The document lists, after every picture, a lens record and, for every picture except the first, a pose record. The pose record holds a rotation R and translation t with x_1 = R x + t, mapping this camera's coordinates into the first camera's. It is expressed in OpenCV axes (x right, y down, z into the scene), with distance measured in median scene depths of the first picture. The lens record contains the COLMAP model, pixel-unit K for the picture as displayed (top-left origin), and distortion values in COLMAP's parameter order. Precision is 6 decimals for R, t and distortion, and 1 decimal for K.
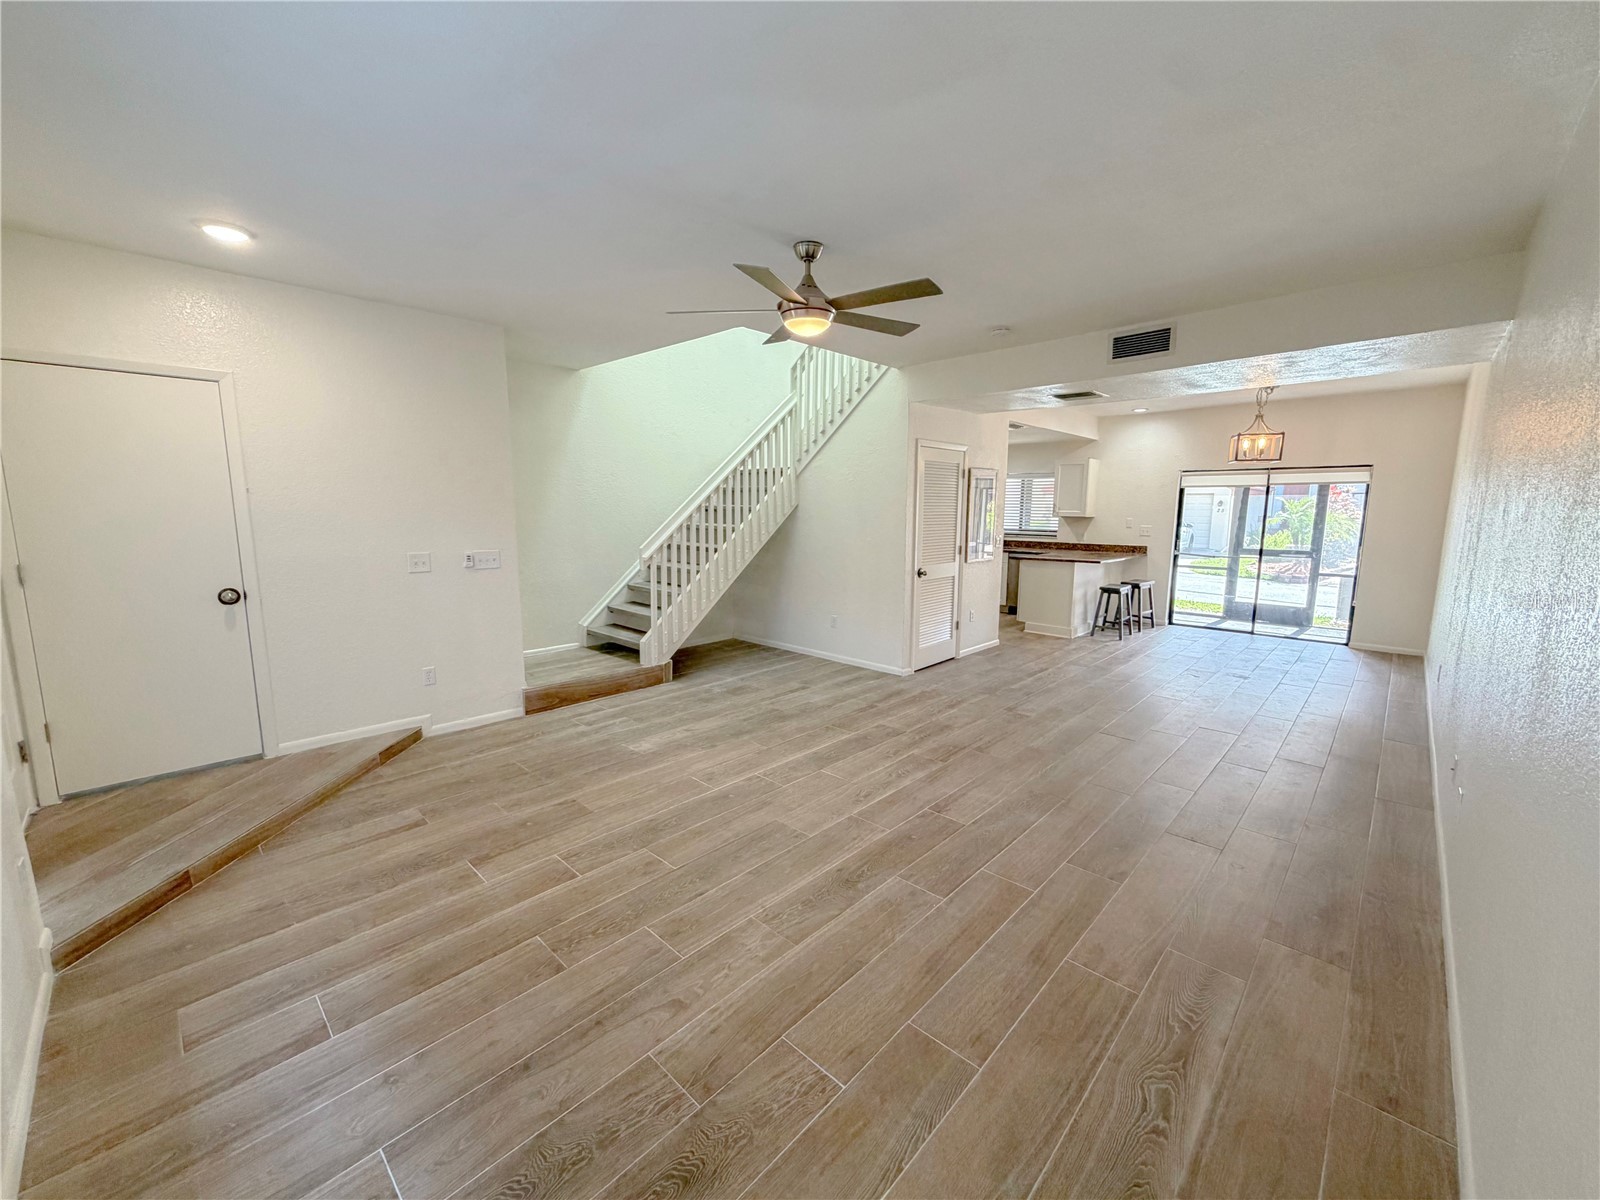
lens RADIAL K [[636.5, 0, 795.7], [0, 636.5, 599.2], [0, 0, 1]] dist [-0.001430, 0.000634]
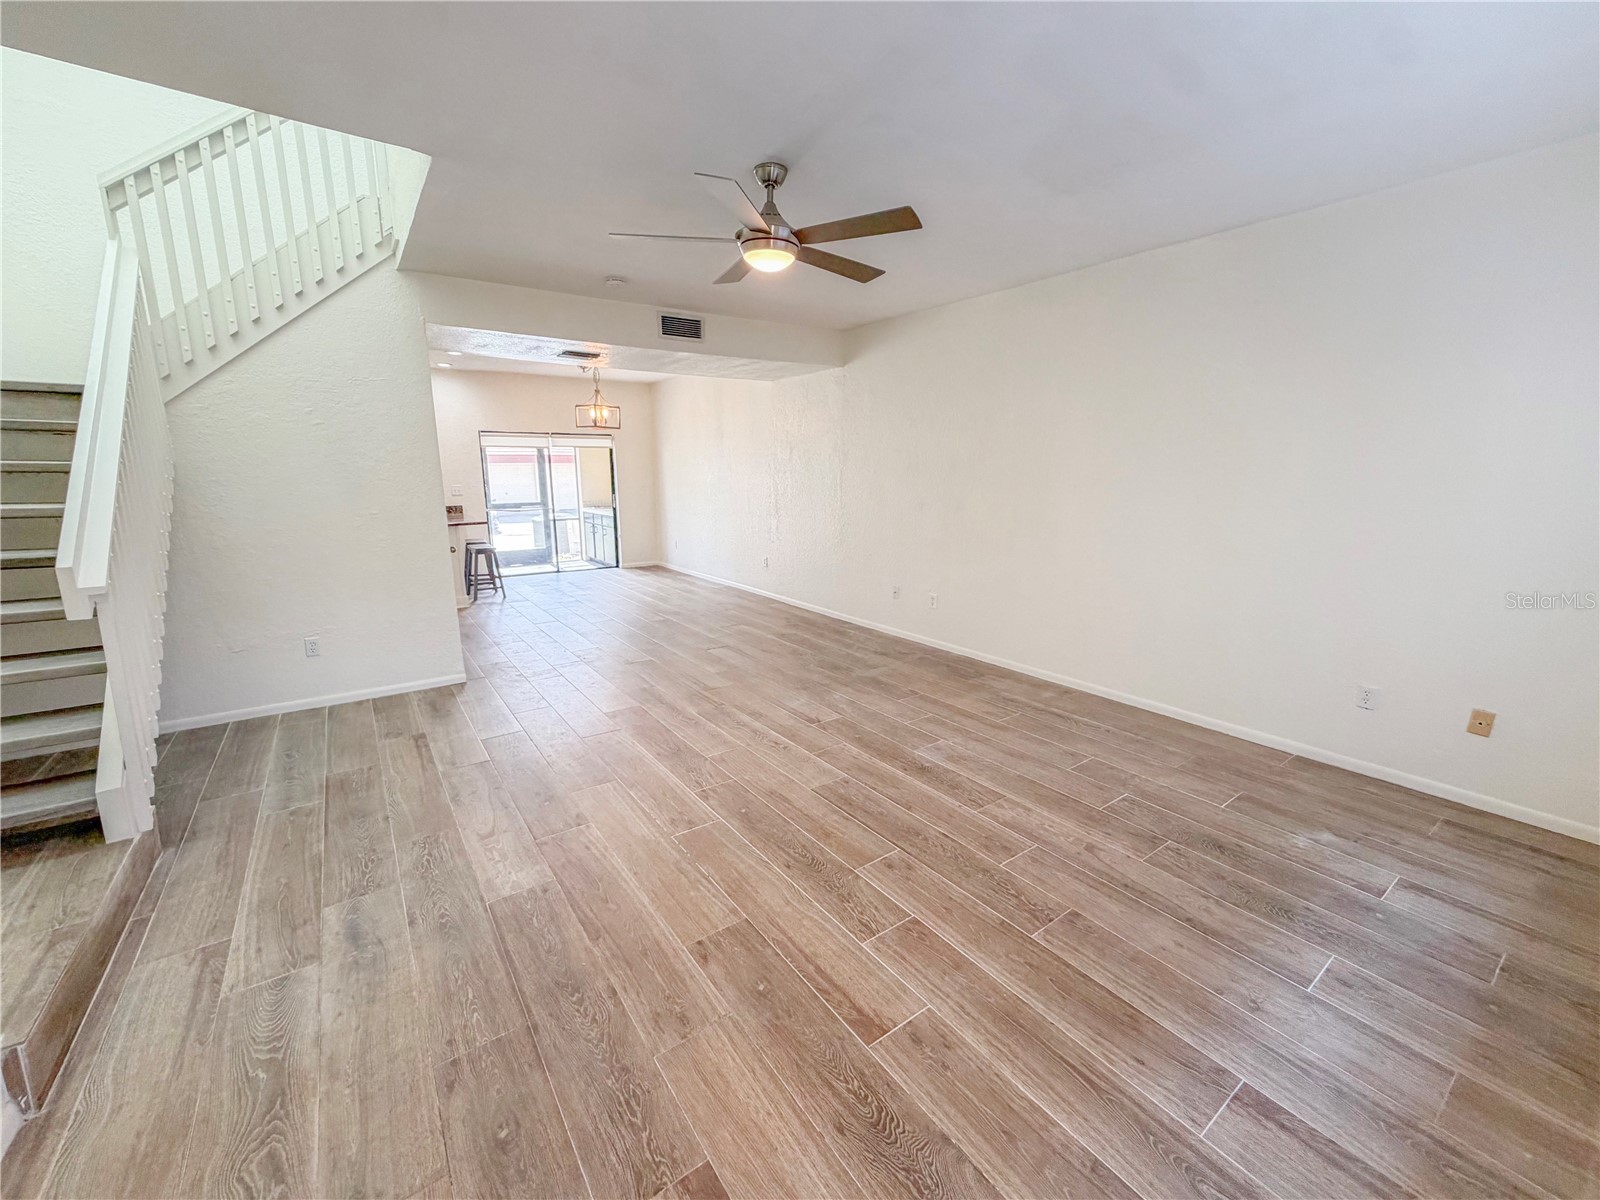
lens RADIAL K [[636.5, 0, 793.6], [0, 636.5, 595.2], [0, 0, 1]] dist [-0.001430, 0.000634]
pose [[0.192680, -0.197012, 0.961281, -0.986709], [0.145117, 0.974587, 0.170651, -0.119261], [-0.970472, 0.106617, 0.216374, 0.853372]]
